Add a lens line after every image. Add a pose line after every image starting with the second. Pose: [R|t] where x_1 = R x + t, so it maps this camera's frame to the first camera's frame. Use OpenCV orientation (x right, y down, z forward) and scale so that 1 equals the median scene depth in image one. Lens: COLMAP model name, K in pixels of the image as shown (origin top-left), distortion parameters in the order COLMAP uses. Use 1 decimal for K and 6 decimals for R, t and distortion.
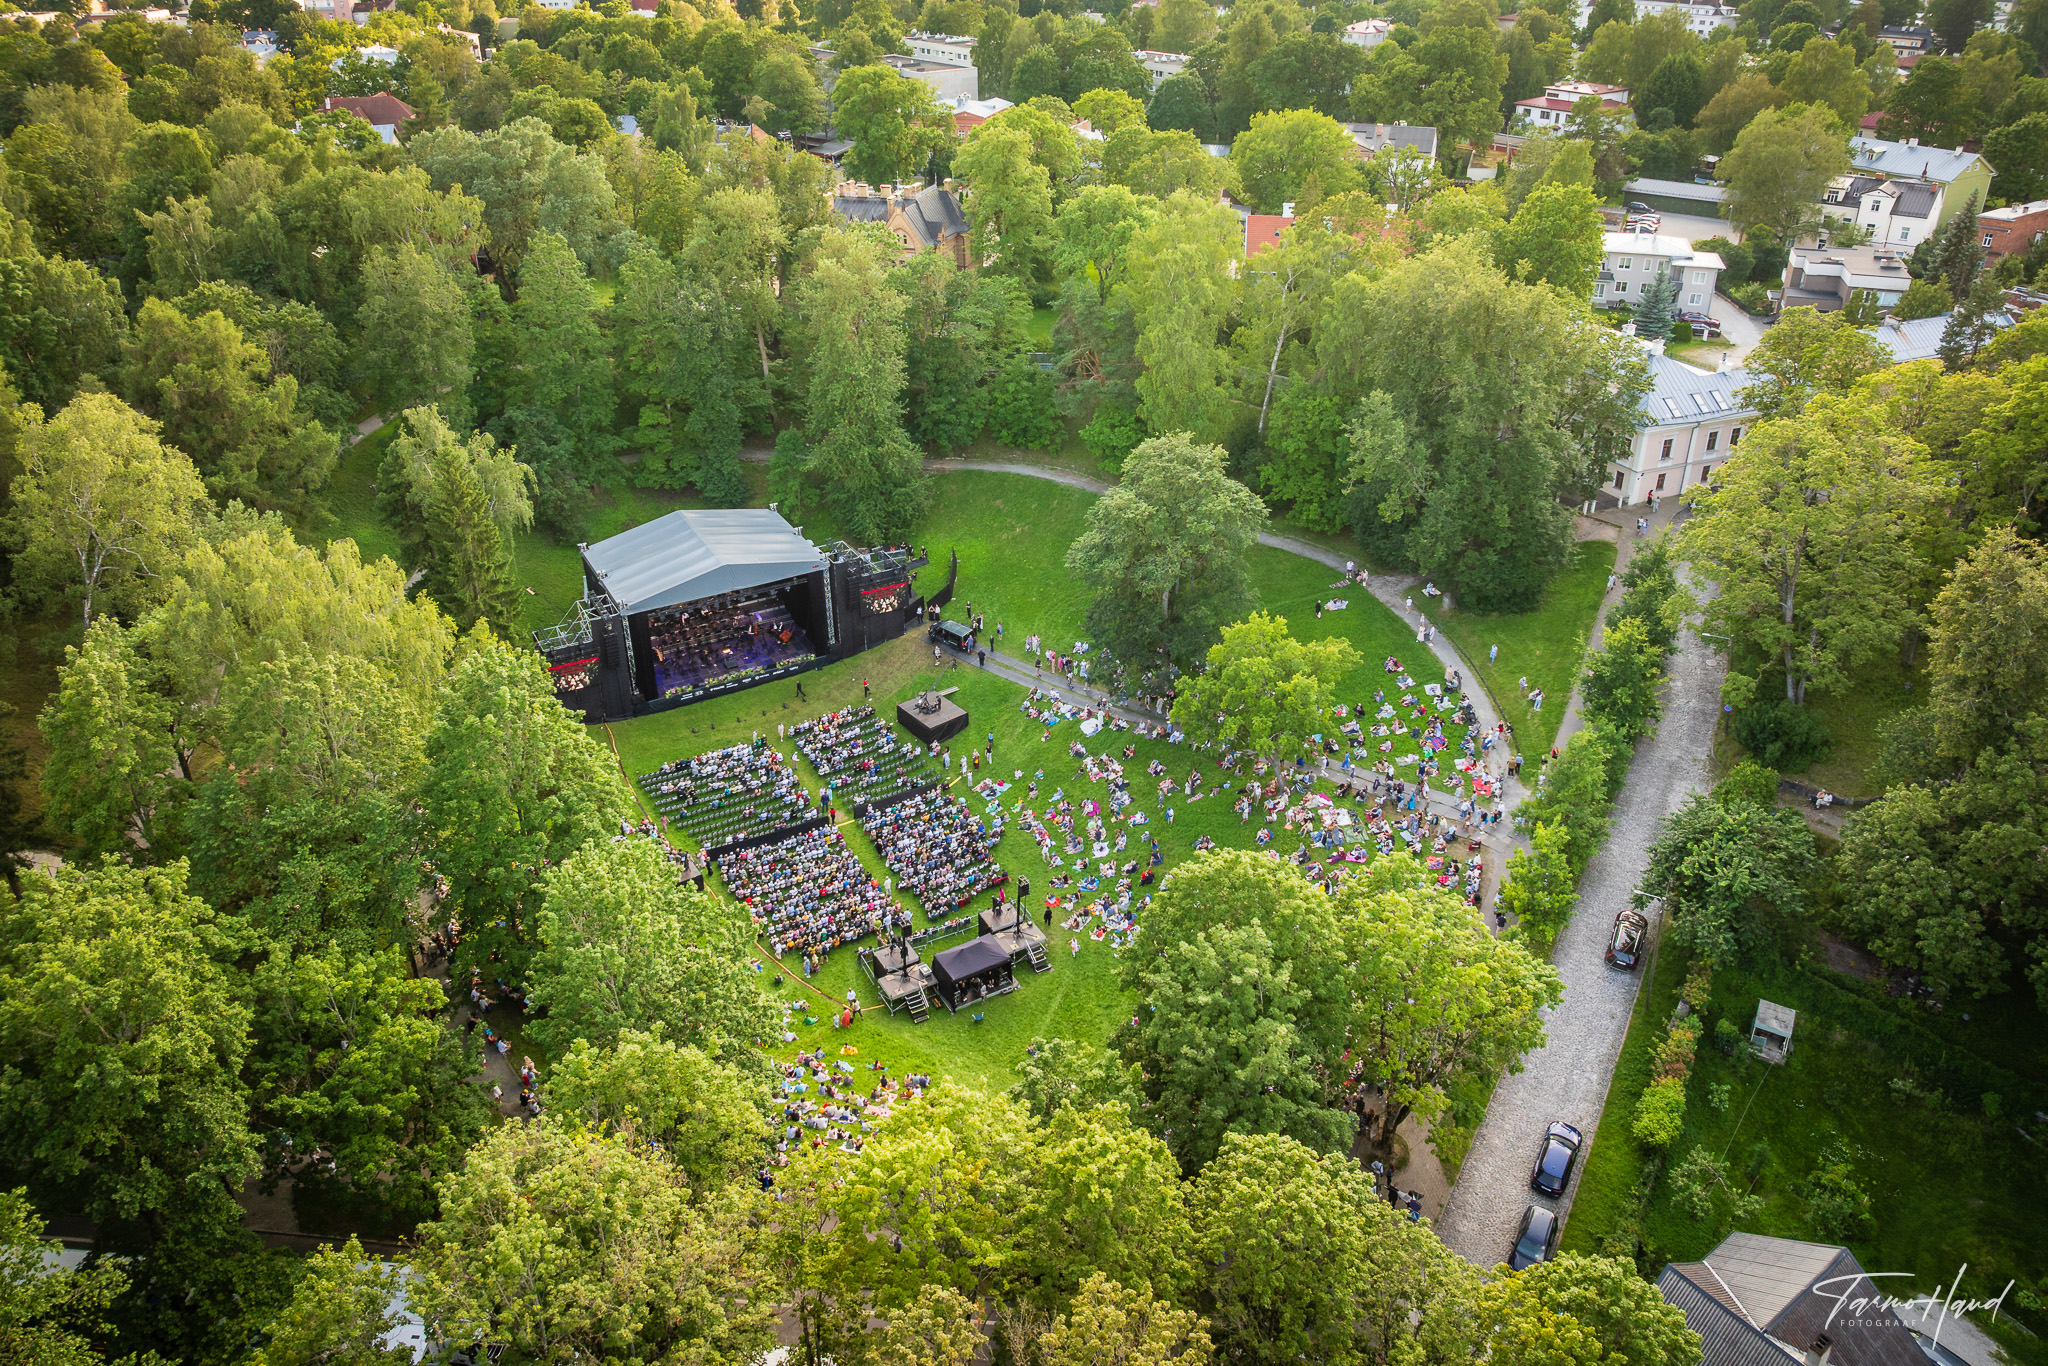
lens RADIAL K [[1438.8, 0, 1035.9], [0, 1438.8, 596.4], [0, 0, 1]] dist [-0.035043, -0.005568]
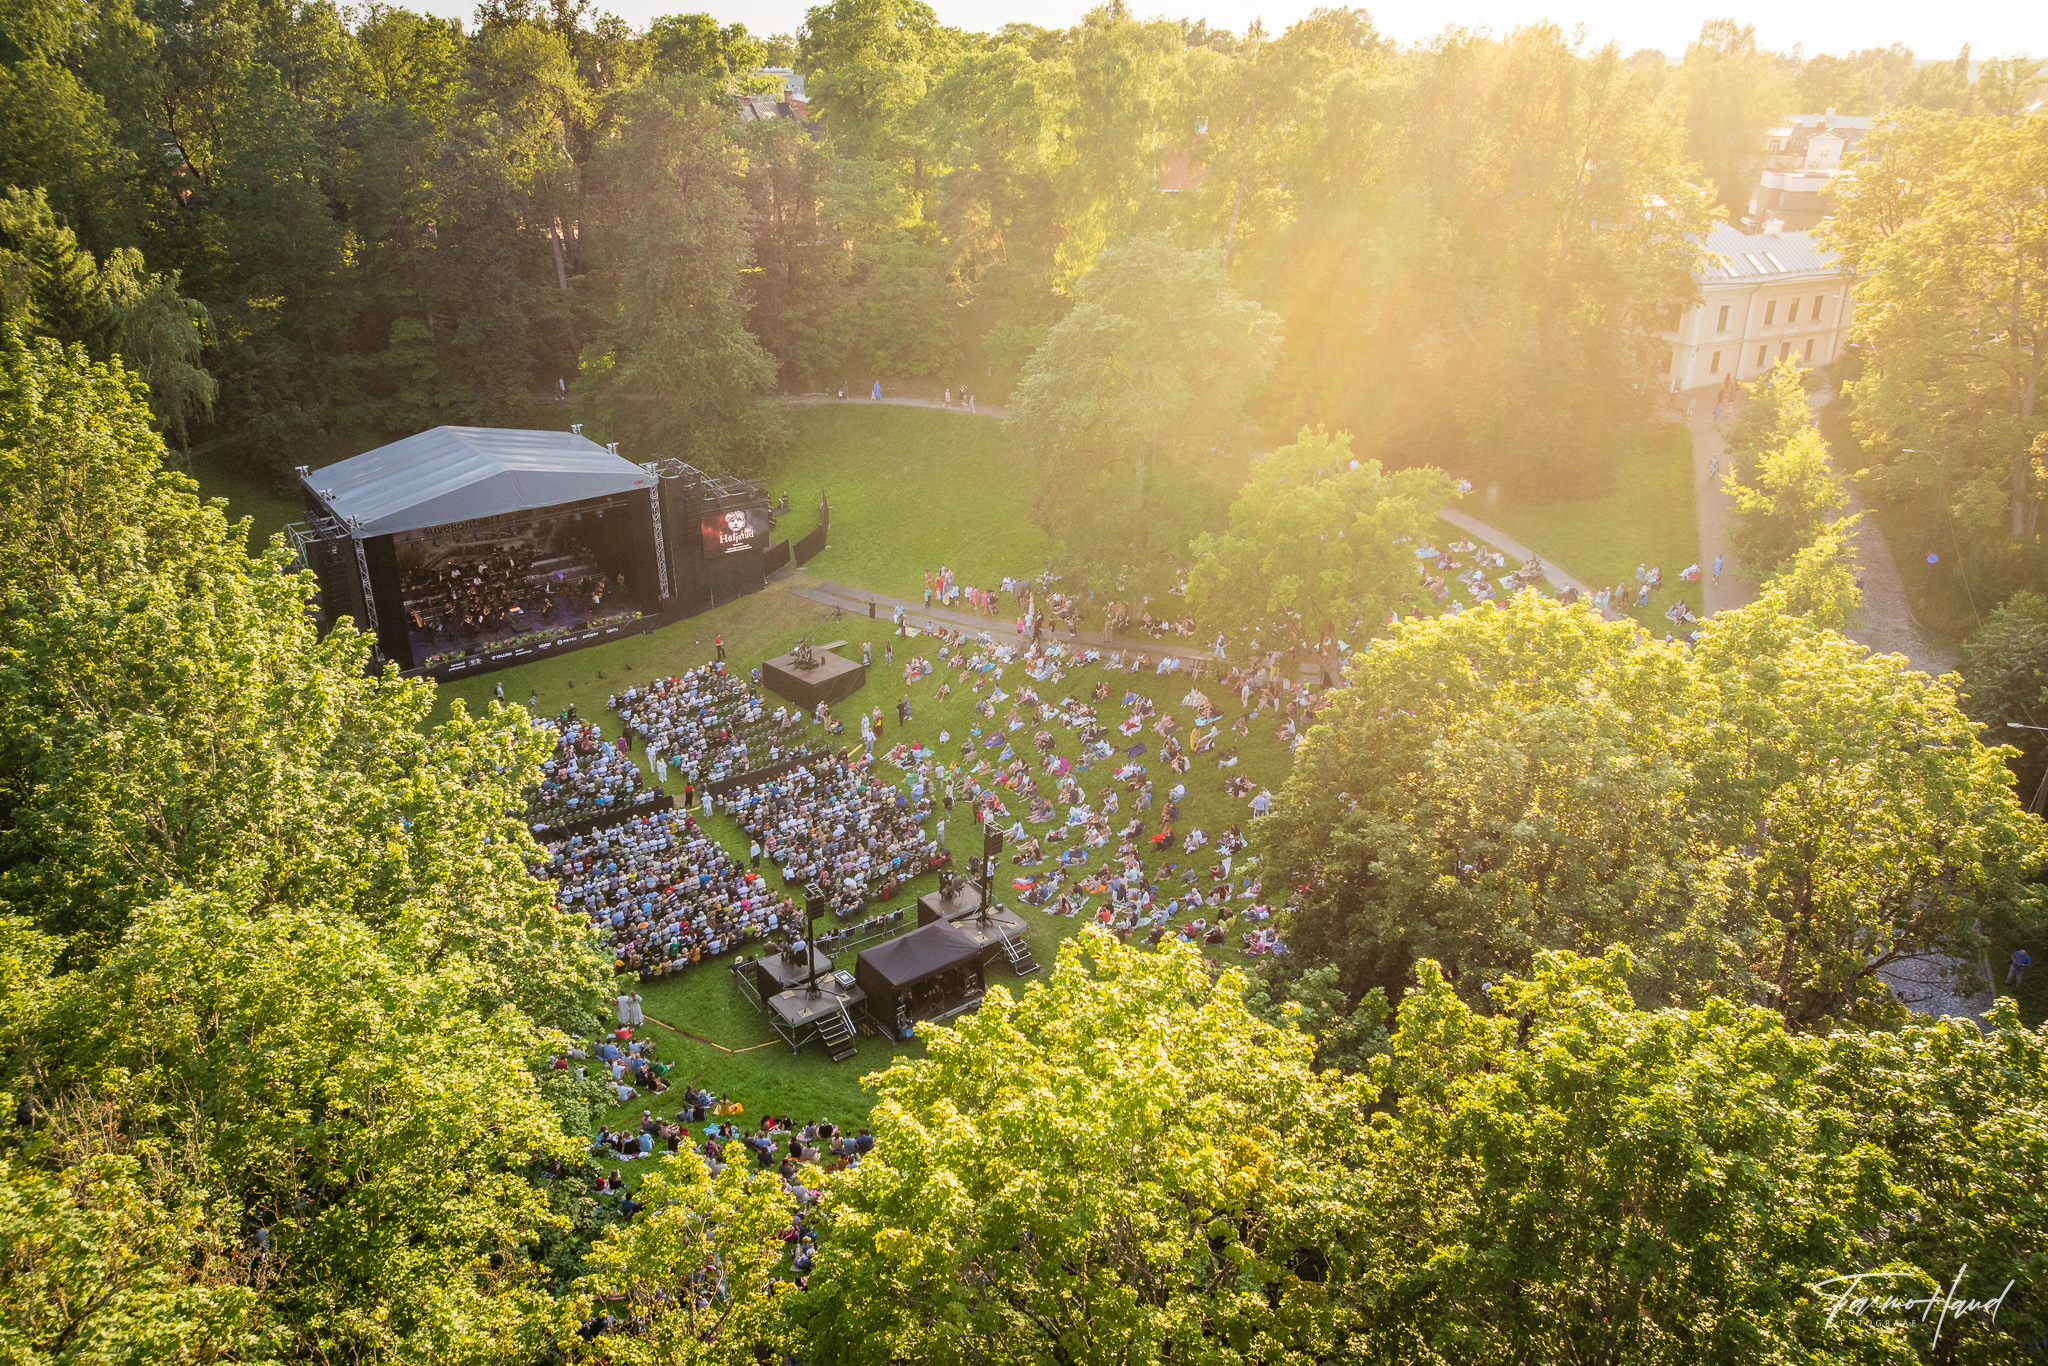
lens RADIAL K [[1439.3, 0, 1037.2], [0, 1439.3, 680.3], [0, 0, 1]] dist [-0.033053, -0.007005]
pose [[0.991550, -0.042618, 0.122527, -0.055001], [0.048756, 0.997679, -0.047537, 0.139530], [-0.120216, 0.053109, 0.991326, 0.310790]]
